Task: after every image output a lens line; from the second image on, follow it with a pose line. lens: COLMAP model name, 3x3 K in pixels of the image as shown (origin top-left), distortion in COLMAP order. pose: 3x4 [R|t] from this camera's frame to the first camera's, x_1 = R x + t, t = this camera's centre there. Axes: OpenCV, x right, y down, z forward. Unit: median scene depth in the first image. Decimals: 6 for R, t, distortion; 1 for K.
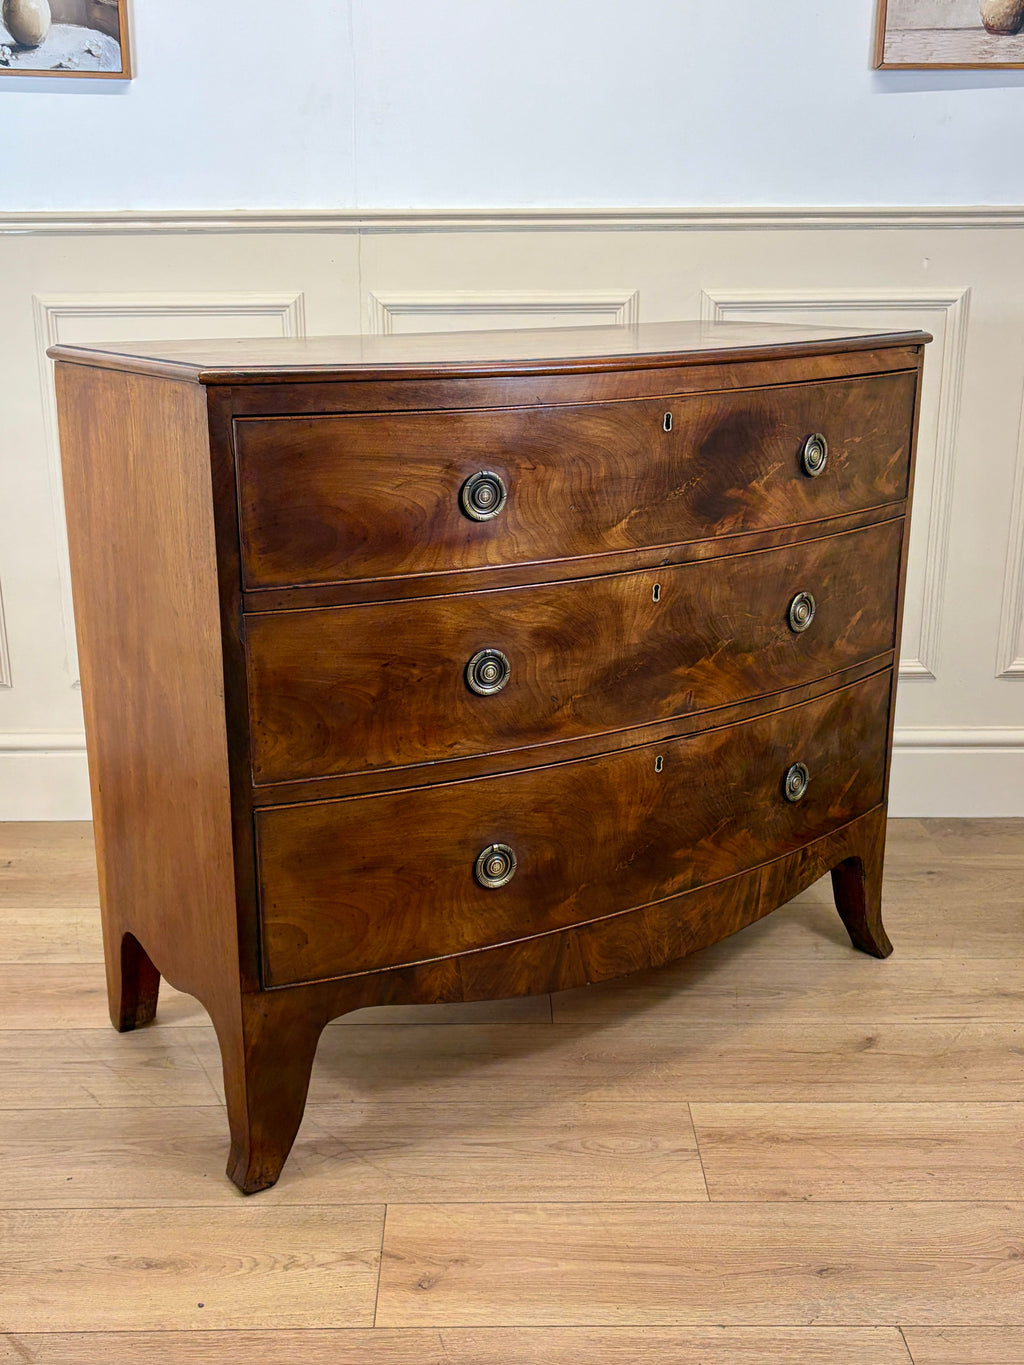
lens RADIAL K [[1511.2, 0, 513.8], [0, 1511.2, 686.7], [0, 0, 1]] dist [0.194447, -0.640599]
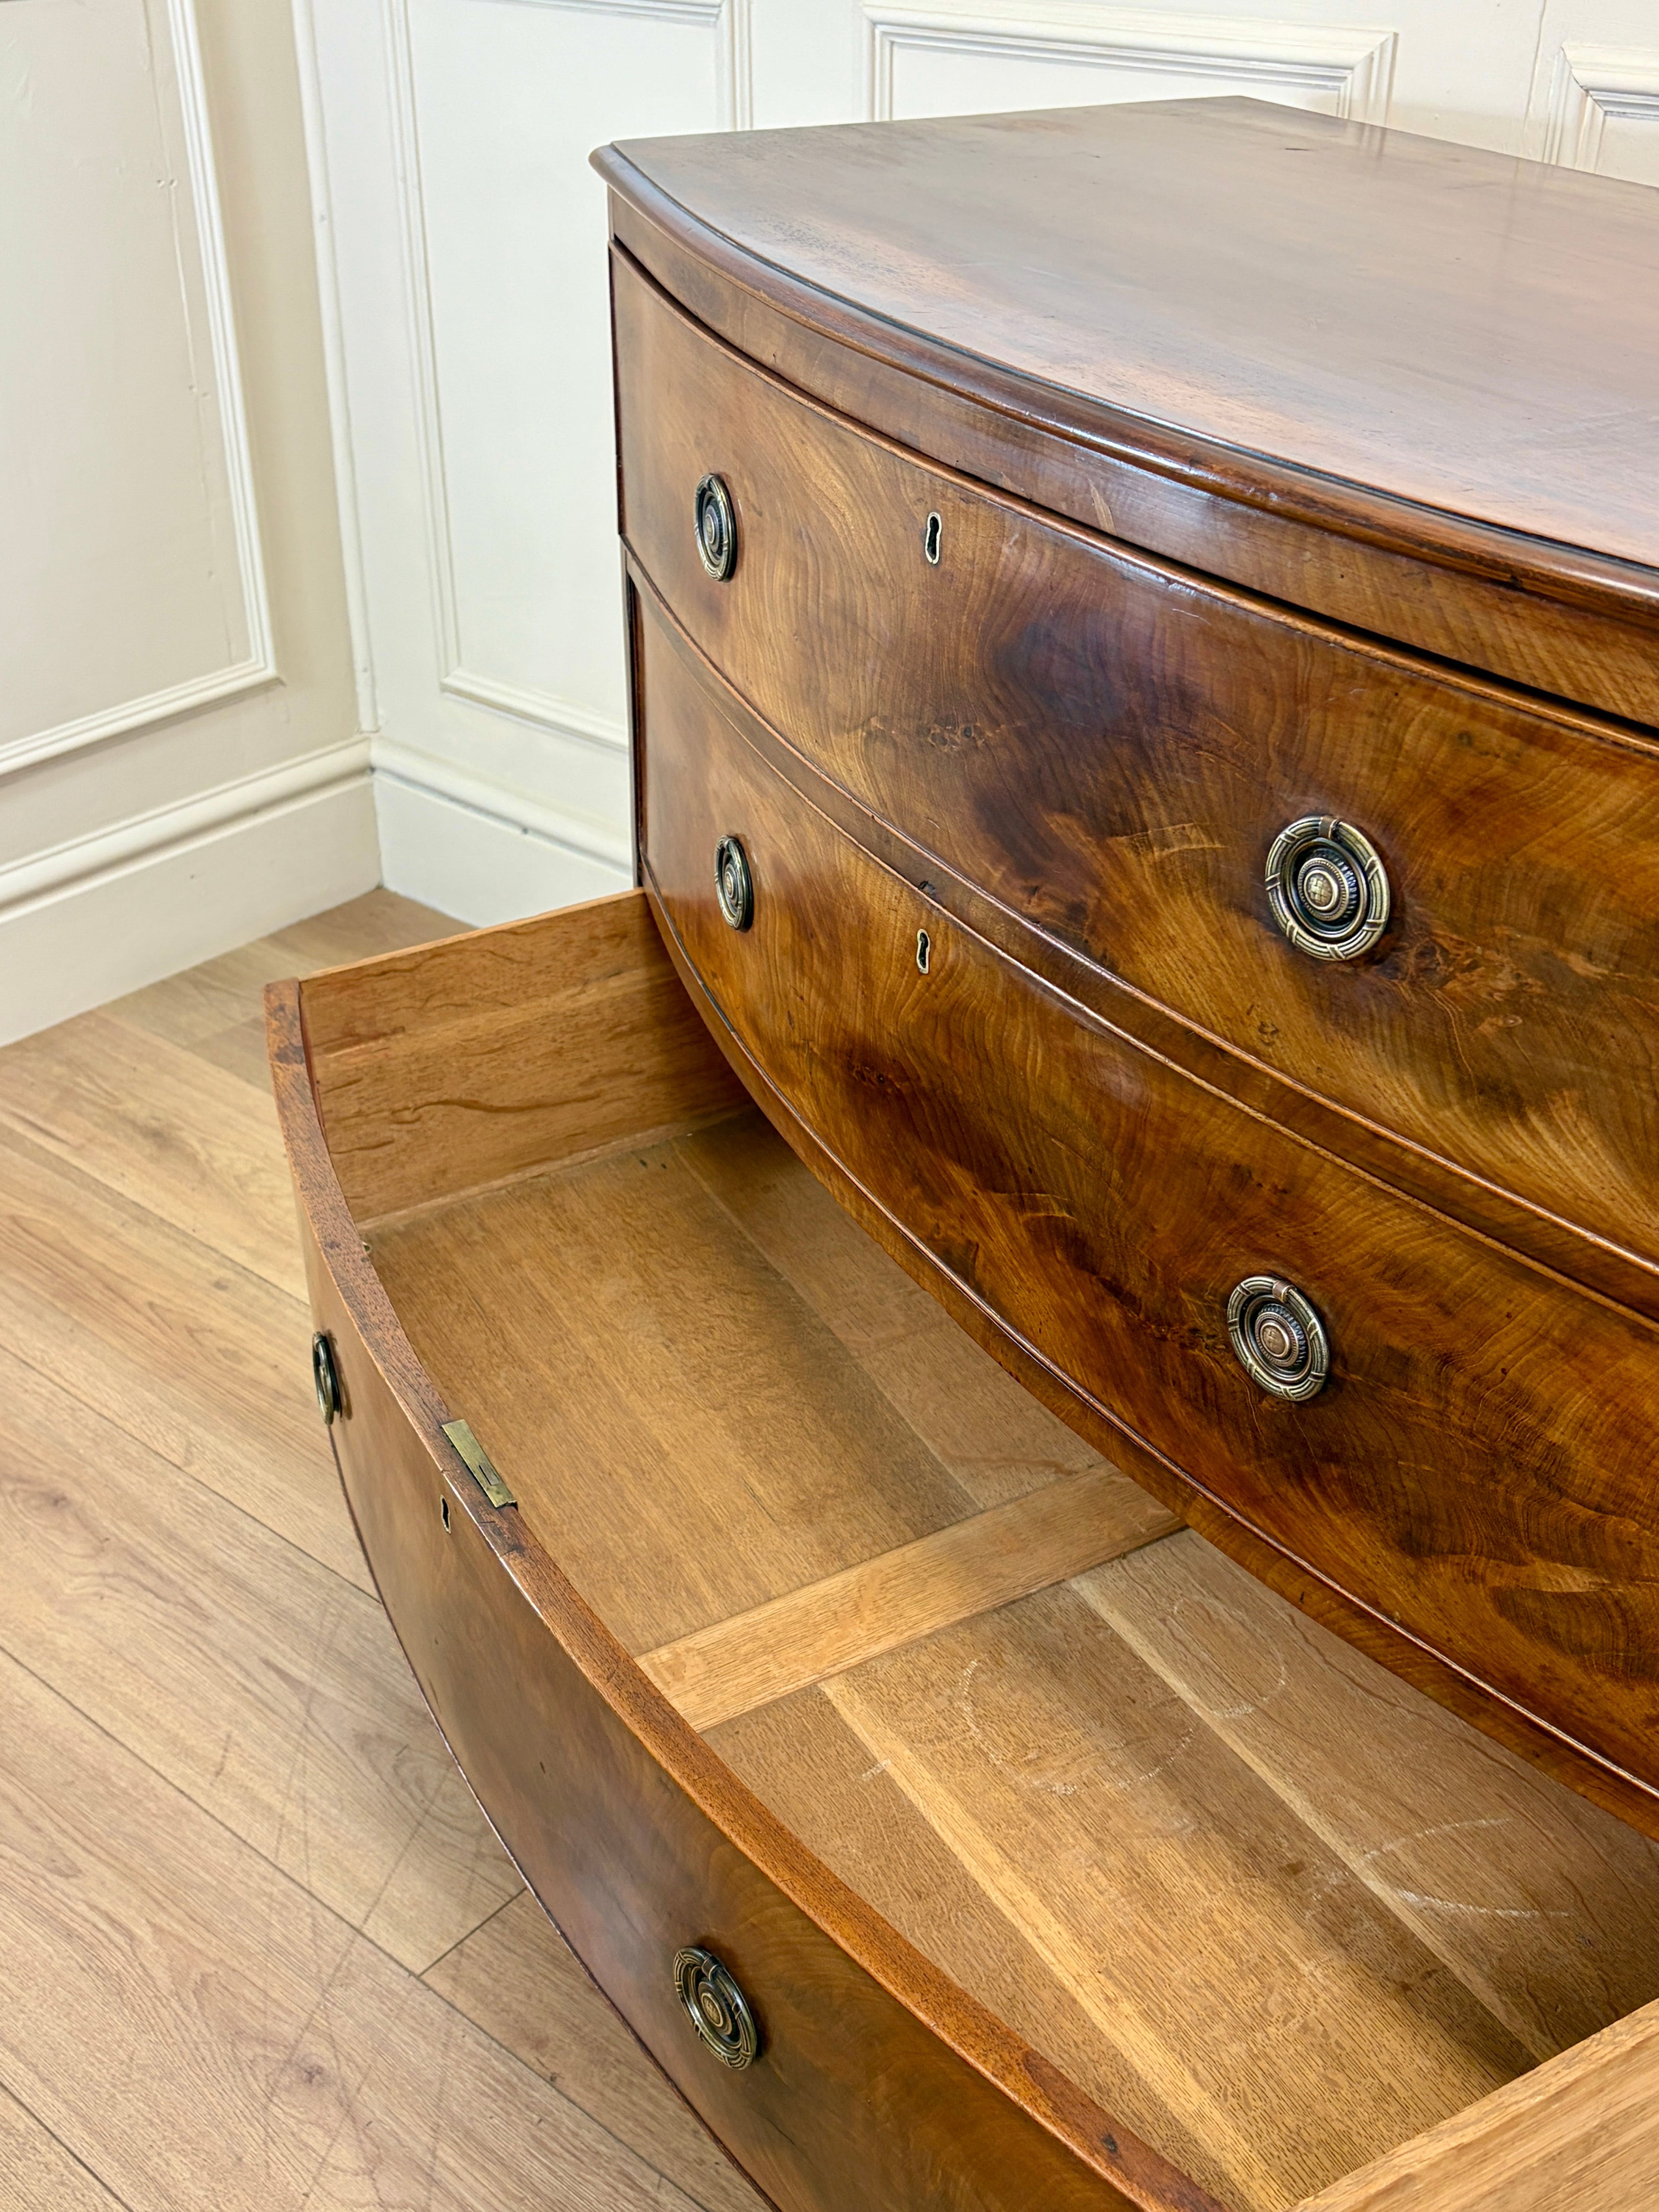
lens RADIAL K [[2335.5, 0, 817.3], [0, 2335.5, 1095.6], [0, 0, 1]] dist [0.156986, -0.538839]
pose [[-0.104713, 0.505242, -0.856601, 0.637698], [-0.287455, 0.809195, 0.512420, -0.336214], [0.952053, 0.299891, 0.060501, 0.938654]]
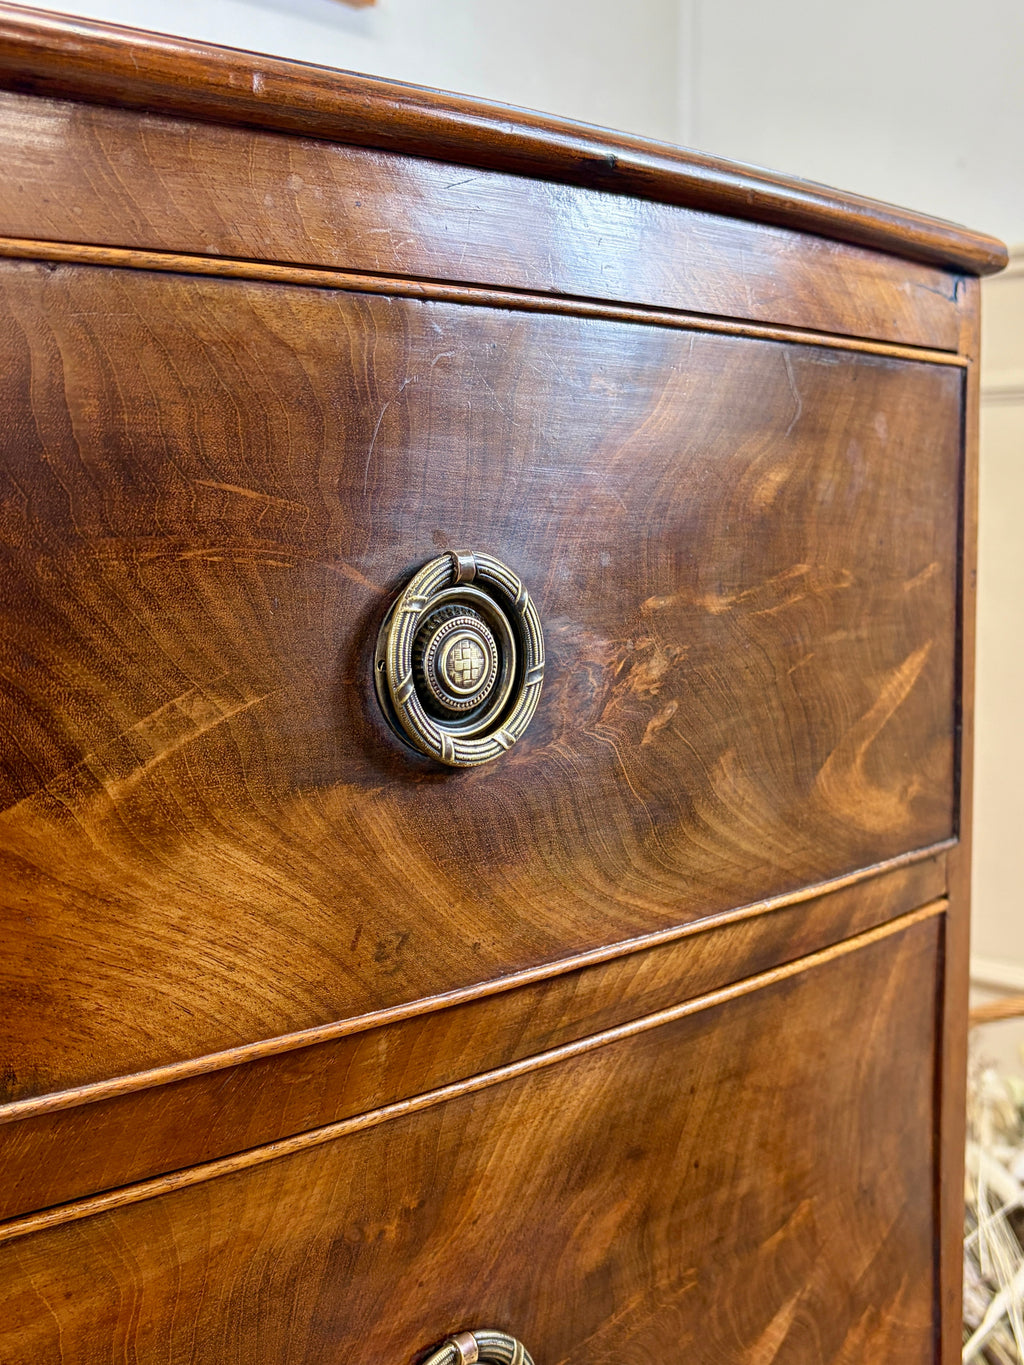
lens RADIAL K [[1511.2, 0, 513.8], [0, 1511.2, 686.7], [0, 0, 1]] dist [0.194447, -0.640599]
pose [[0.999483, -0.004333, -0.031869, 0.220289], [-0.001022, 0.986105, -0.166121, -0.122199], [0.032146, 0.166068, 0.985590, 0.850074]]
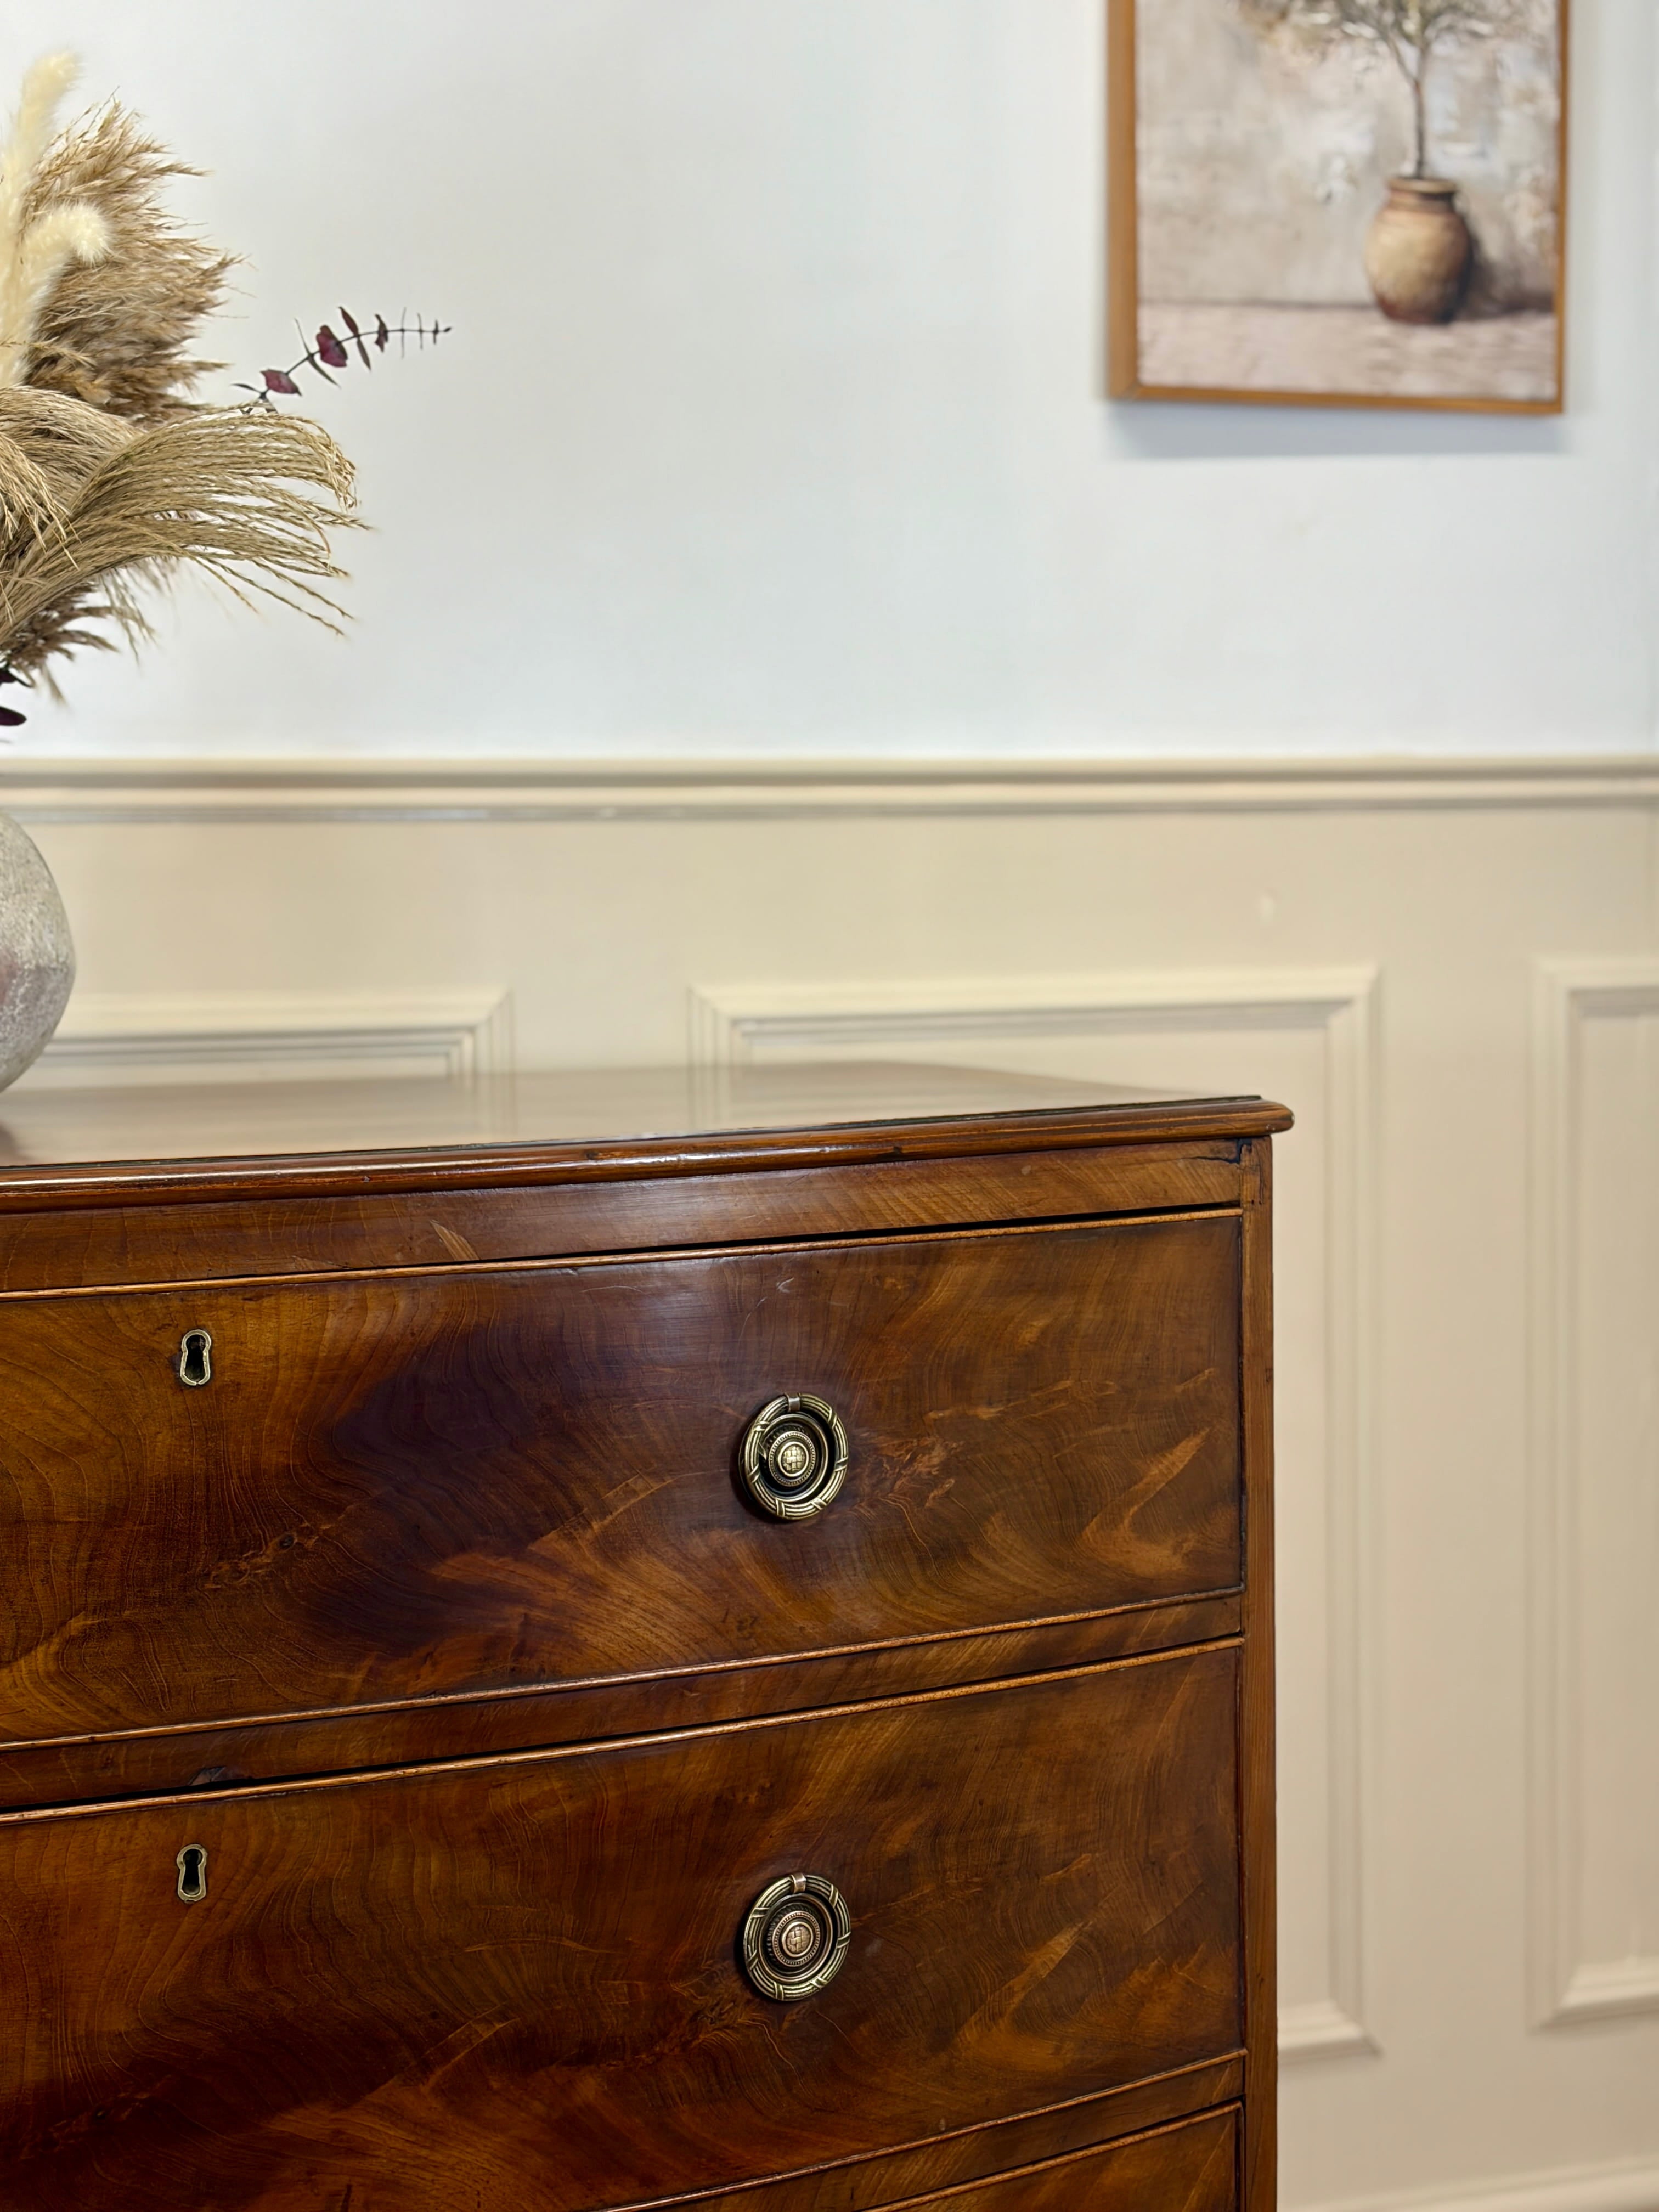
lens RADIAL K [[3603.6, 0, 831.5], [0, 3603.6, 1100.1], [0, 0, 1]] dist [0.227272, -0.942096]
pose [[0.978616, 0.002557, -0.205679, 0.385956], [-0.047809, 0.975366, -0.215351, -0.061111], [0.200062, 0.220579, 0.954631, 0.241629]]
